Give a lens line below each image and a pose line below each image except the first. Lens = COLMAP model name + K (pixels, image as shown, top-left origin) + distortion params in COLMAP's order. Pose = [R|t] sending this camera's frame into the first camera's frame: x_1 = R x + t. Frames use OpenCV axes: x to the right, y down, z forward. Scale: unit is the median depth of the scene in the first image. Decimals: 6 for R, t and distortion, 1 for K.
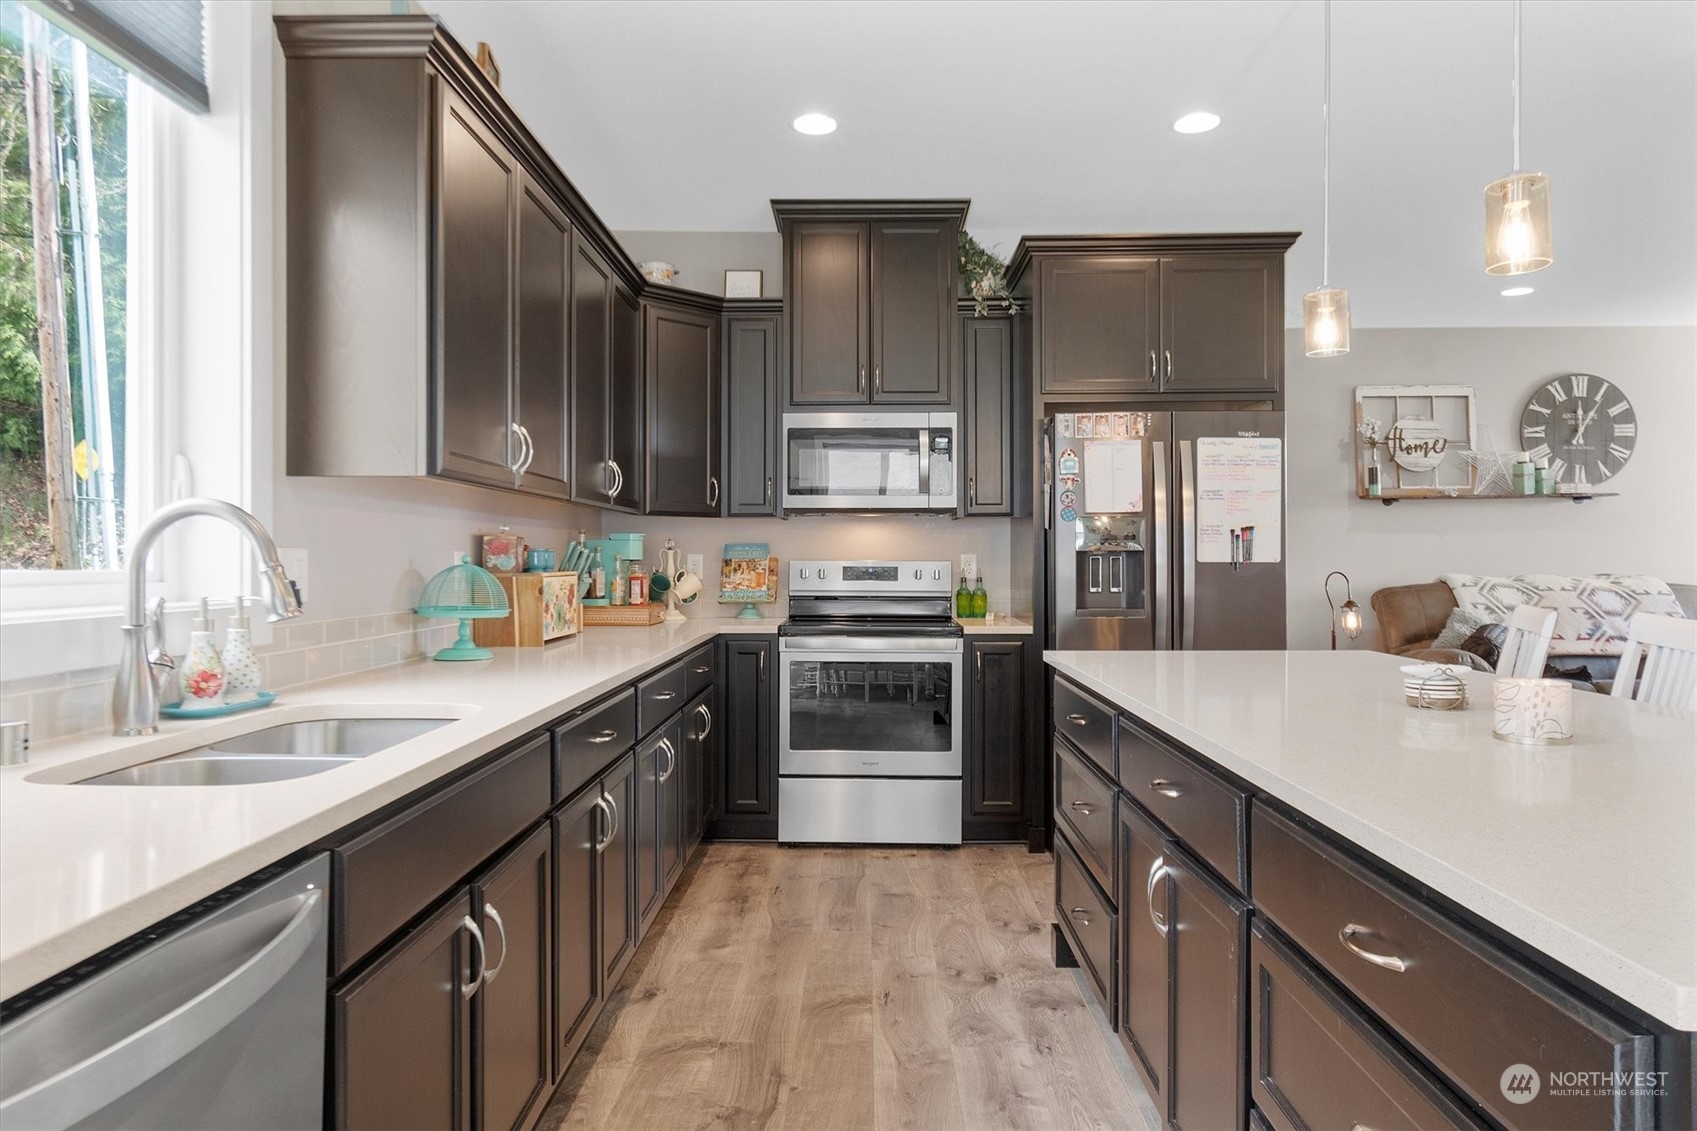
lens RADIAL K [[1085.7, 0, 854.7], [0, 1085.7, 559.5], [0, 0, 1]] dist [-0.010017, -0.002251]
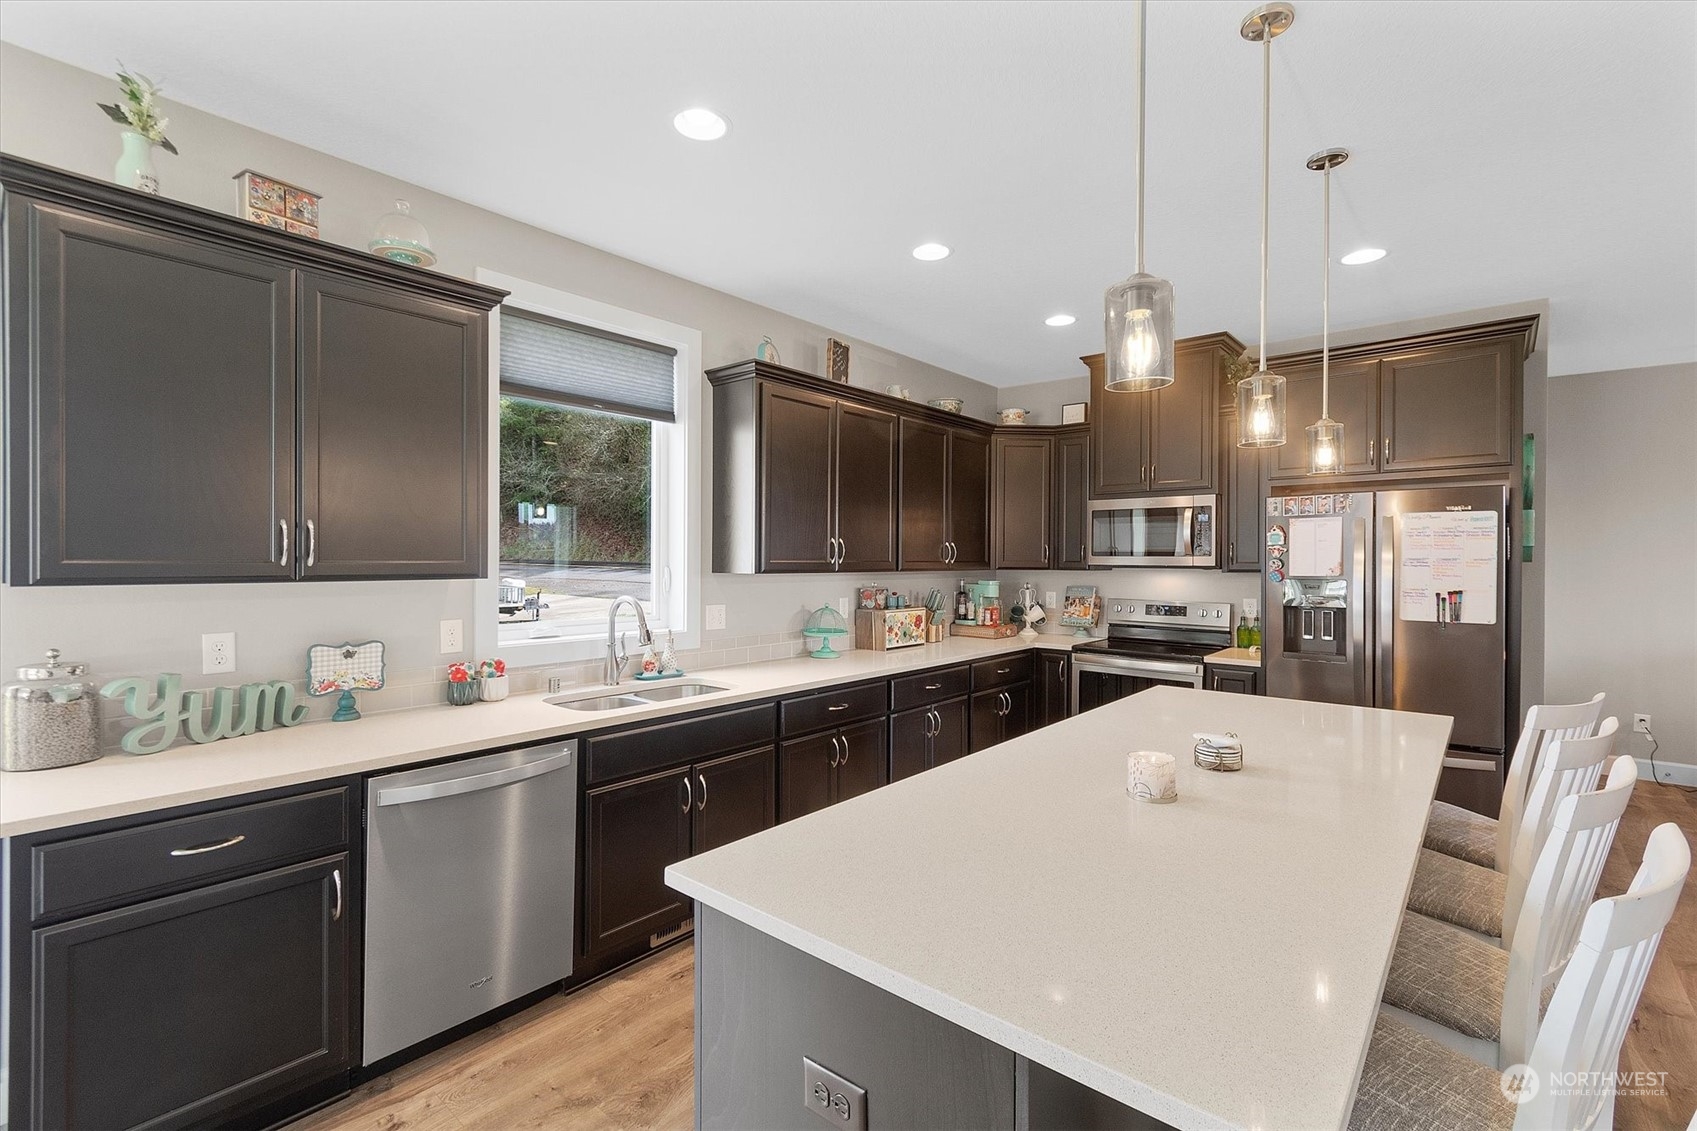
lens RADIAL K [[795.0, 0, 851.3], [0, 795.0, 553.6], [0, 0, 1]] dist [-0.000231, 0.000004]
pose [[0.754130, 0.003800, -0.656714, 0.254363], [-0.004774, 0.999989, 0.000305, -0.039104], [0.656708, 0.002905, 0.754139, -0.018154]]
